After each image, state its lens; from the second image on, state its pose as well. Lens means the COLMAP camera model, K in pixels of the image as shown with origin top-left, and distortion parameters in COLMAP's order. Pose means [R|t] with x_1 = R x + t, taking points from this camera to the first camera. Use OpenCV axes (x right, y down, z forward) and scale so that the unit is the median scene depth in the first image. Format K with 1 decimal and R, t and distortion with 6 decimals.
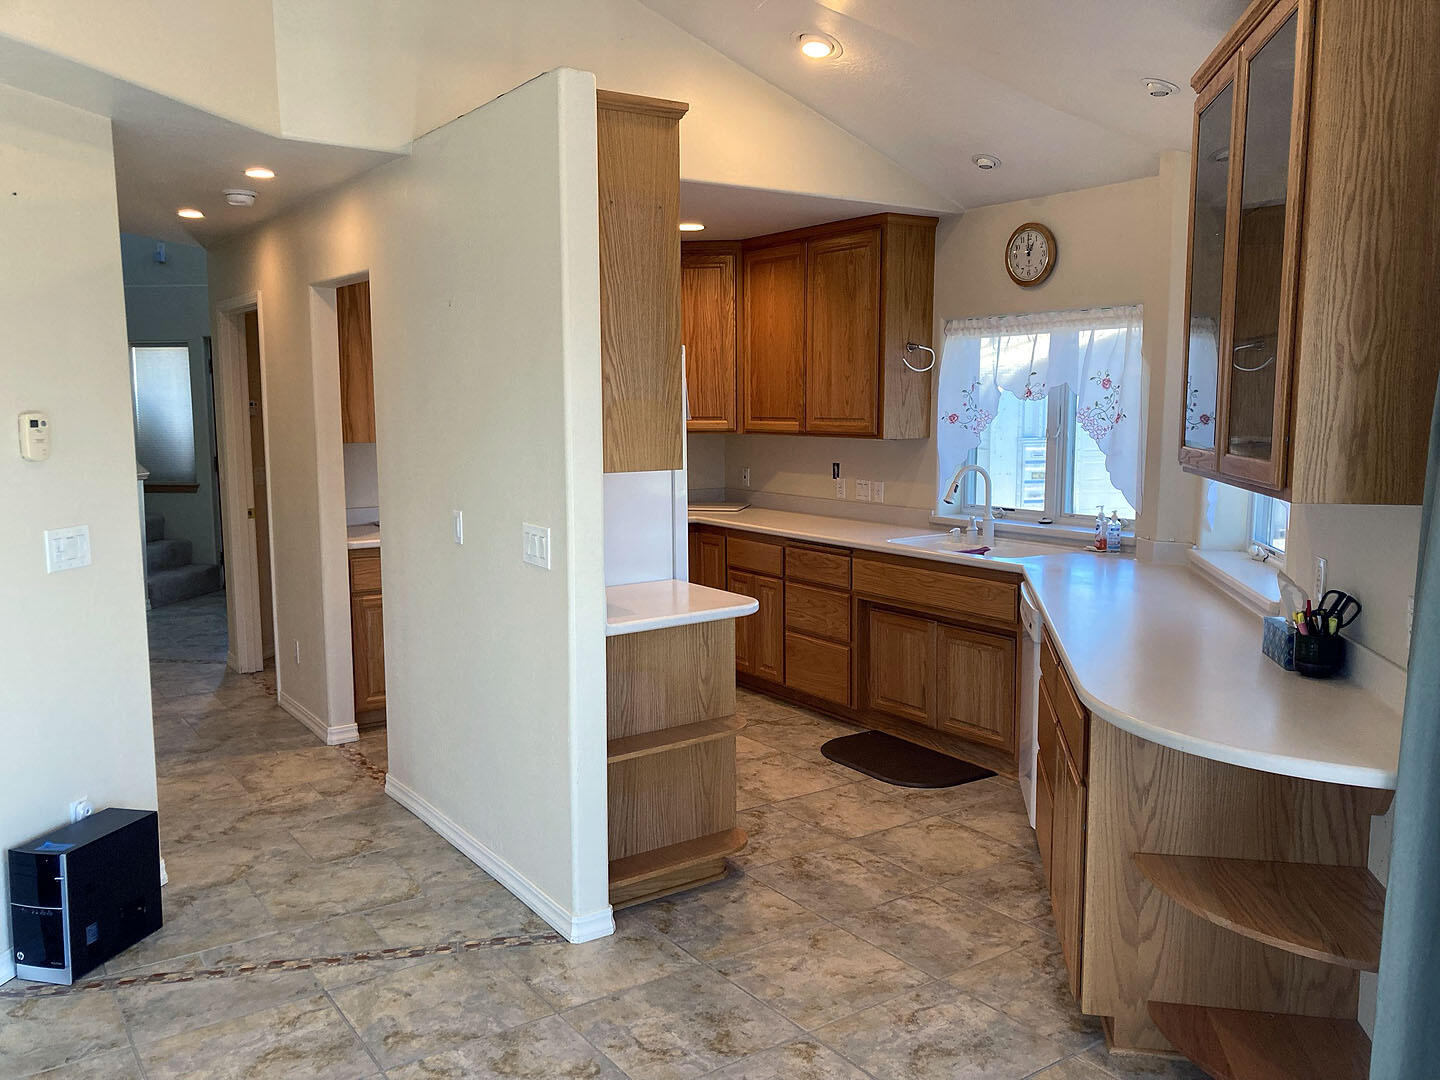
lens RADIAL K [[1154.8, 0, 723.9], [0, 1154.8, 537.4], [0, 0, 1]] dist [-0.038810, 0.024598]
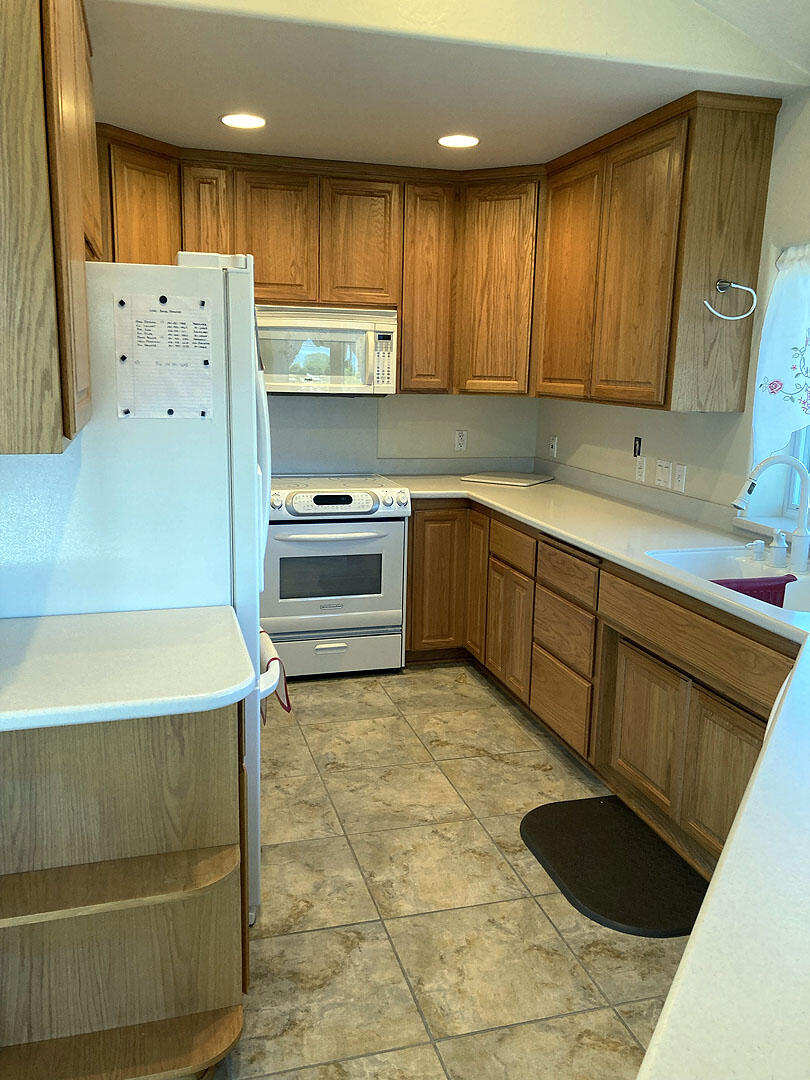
lens RADIAL K [[866.1, 0, 400.9], [0, 866.1, 543.2], [0, 0, 1]] dist [-0.038810, 0.024598]
pose [[0.942646, 0.088673, -0.321802, 0.160097], [-0.061567, 0.993716, 0.093472, -0.041613], [0.328068, -0.068299, 0.942182, 0.410594]]
